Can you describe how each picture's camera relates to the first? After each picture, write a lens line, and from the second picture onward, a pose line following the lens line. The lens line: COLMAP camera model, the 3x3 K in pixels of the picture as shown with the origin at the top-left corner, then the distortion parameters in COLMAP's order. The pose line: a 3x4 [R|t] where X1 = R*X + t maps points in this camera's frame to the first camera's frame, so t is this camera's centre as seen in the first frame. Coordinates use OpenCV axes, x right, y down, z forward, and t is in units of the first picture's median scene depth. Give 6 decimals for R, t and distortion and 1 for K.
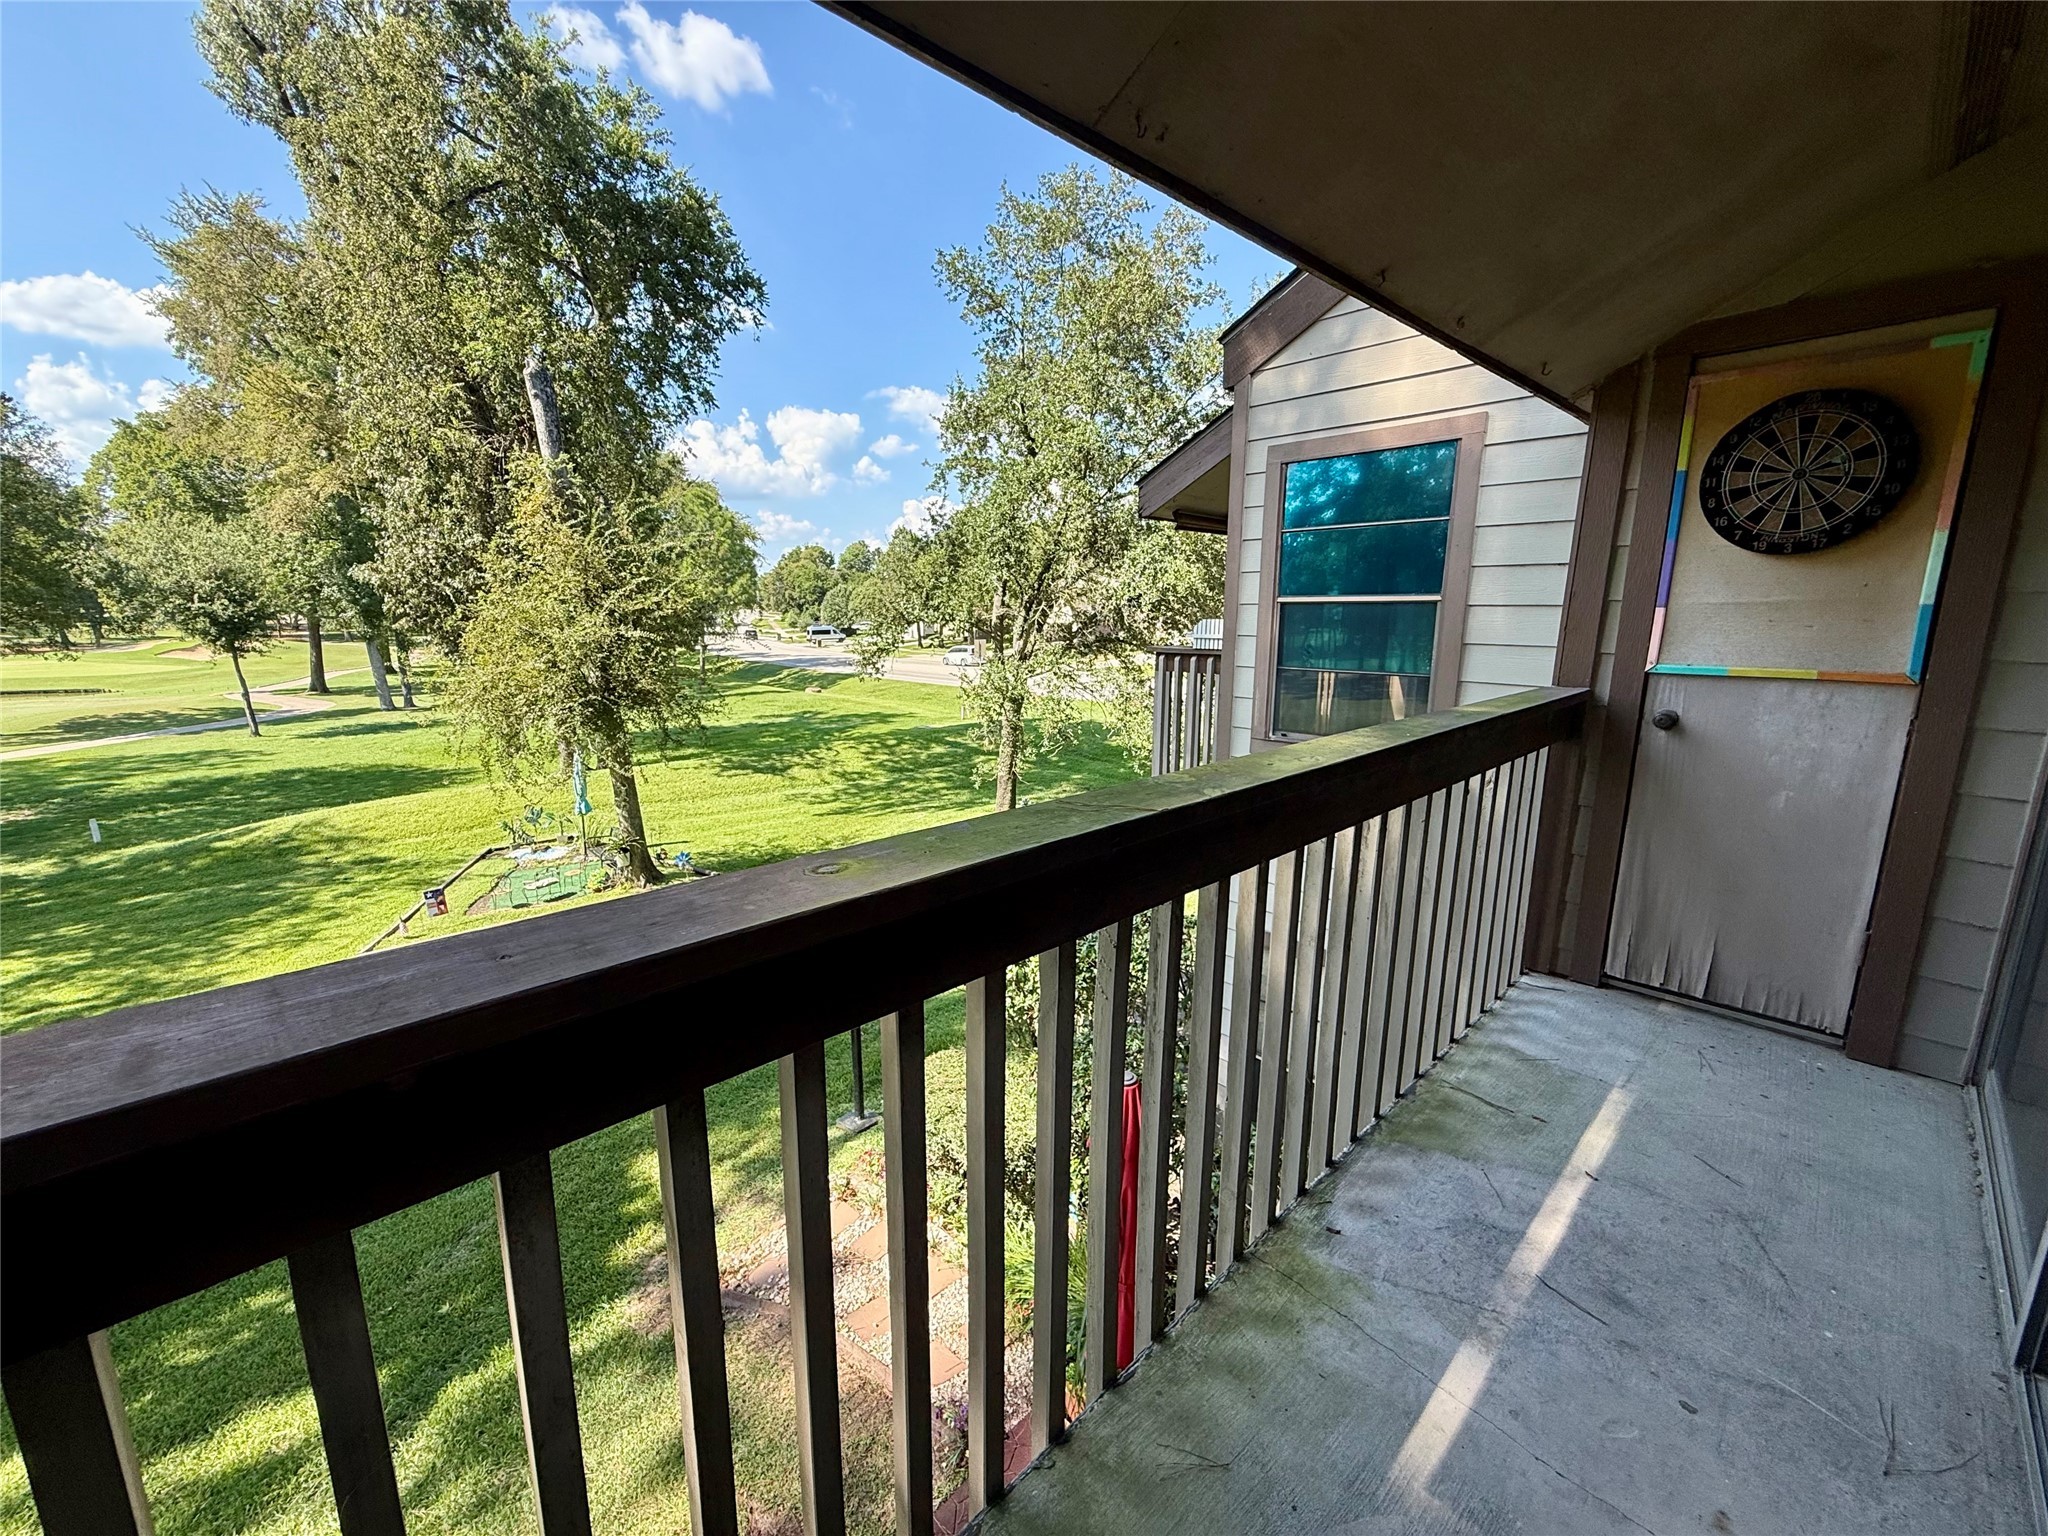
lens RADIAL K [[813.5, 0, 1017.2], [0, 813.5, 767.1], [0, 0, 1]] dist [-0.000207, -0.000164]
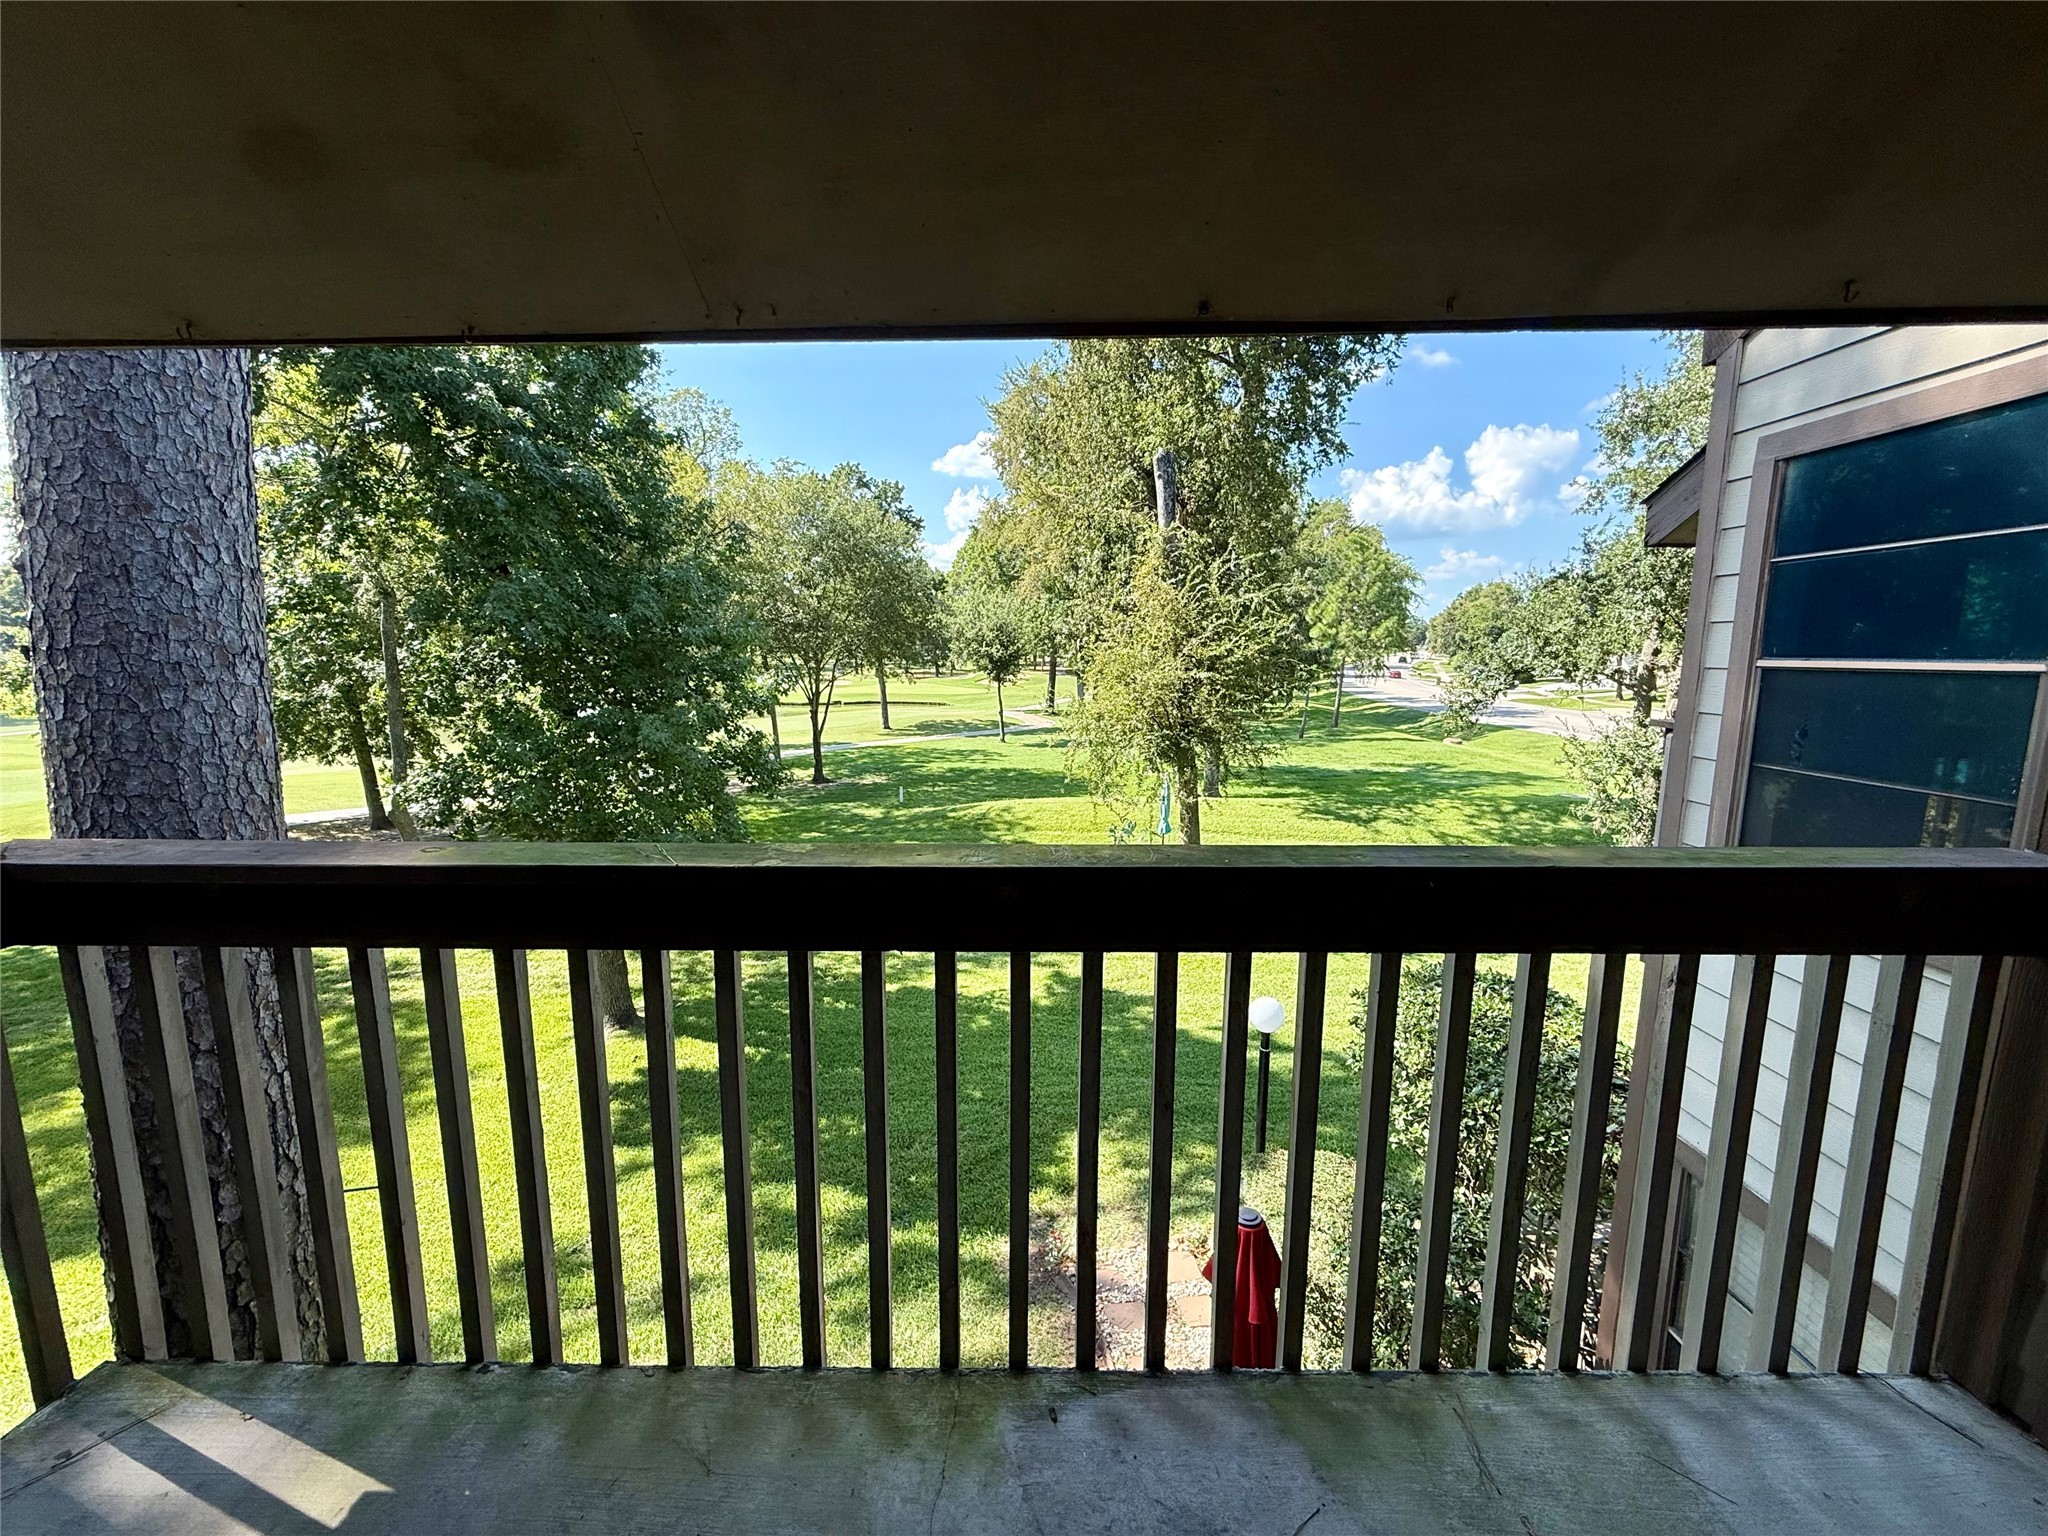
lens RADIAL K [[811.2, 0, 1018.3], [0, 811.2, 766.8], [0, 0, 1]] dist [-0.000303, -0.000007]
pose [[0.720073, 0.100843, -0.686531, 0.085351], [-0.135289, 0.990799, 0.003636, -0.010334], [0.680582, 0.090262, 0.727091, 0.028147]]
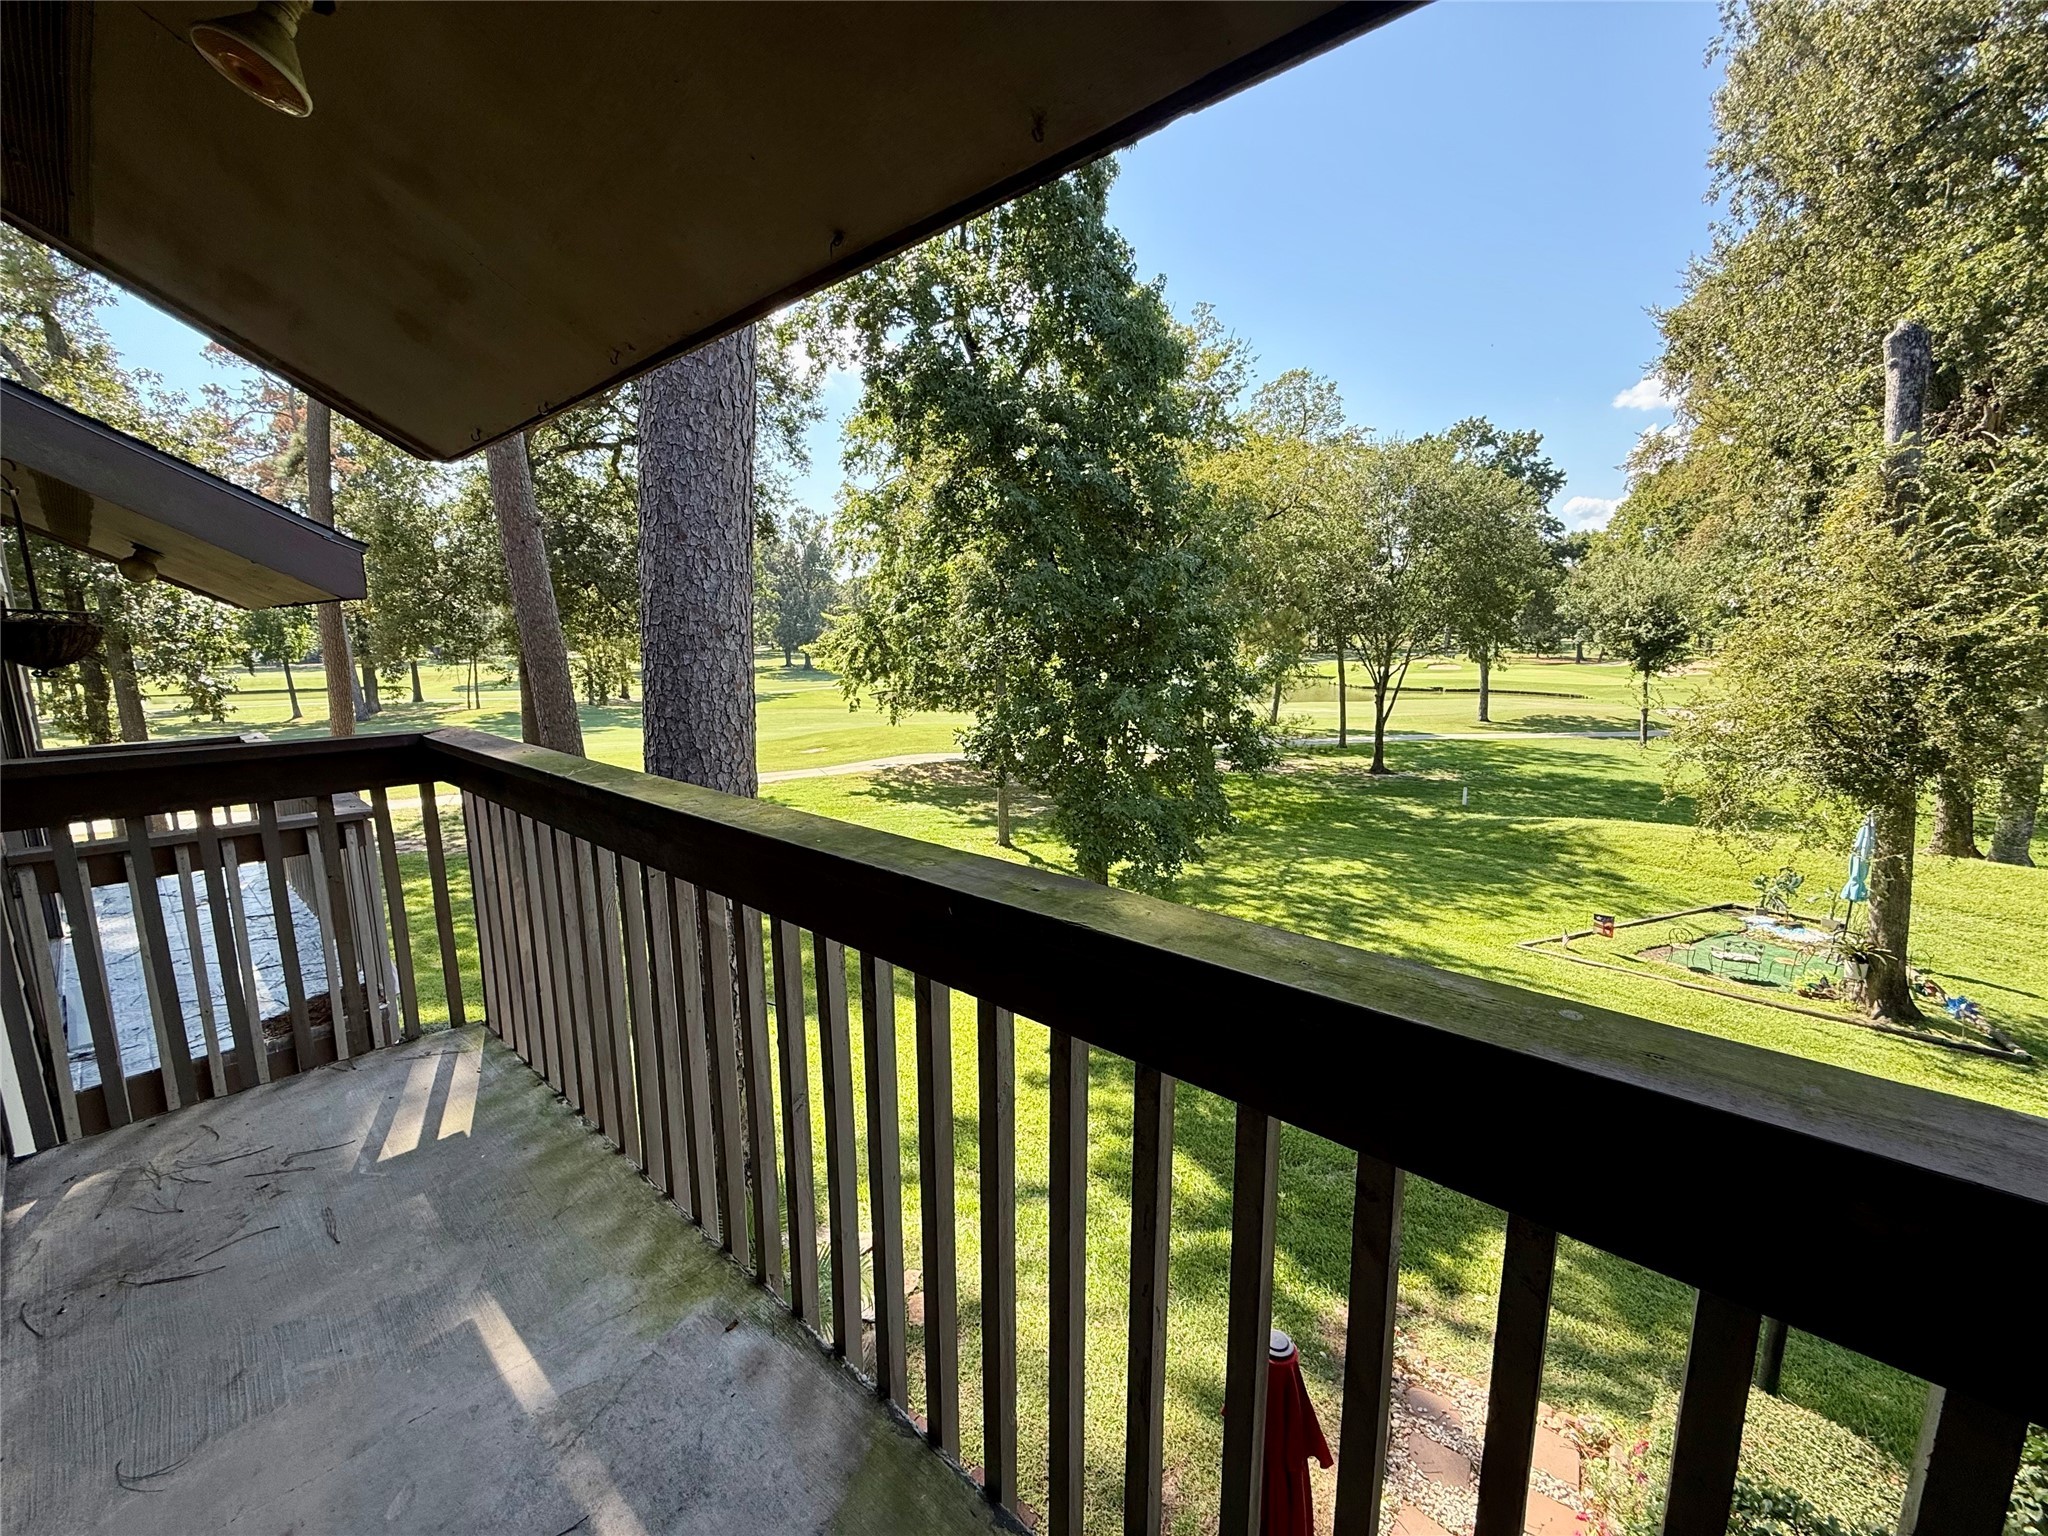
lens RADIAL K [[813.5, 0, 1017.2], [0, 813.5, 767.1], [0, 0, 1]] dist [-0.000207, -0.000164]
pose [[0.097183, 0.165081, -0.981480, 0.118965], [-0.190273, 0.971041, 0.144485, -0.024010], [0.976909, 0.172707, 0.125779, 0.105575]]
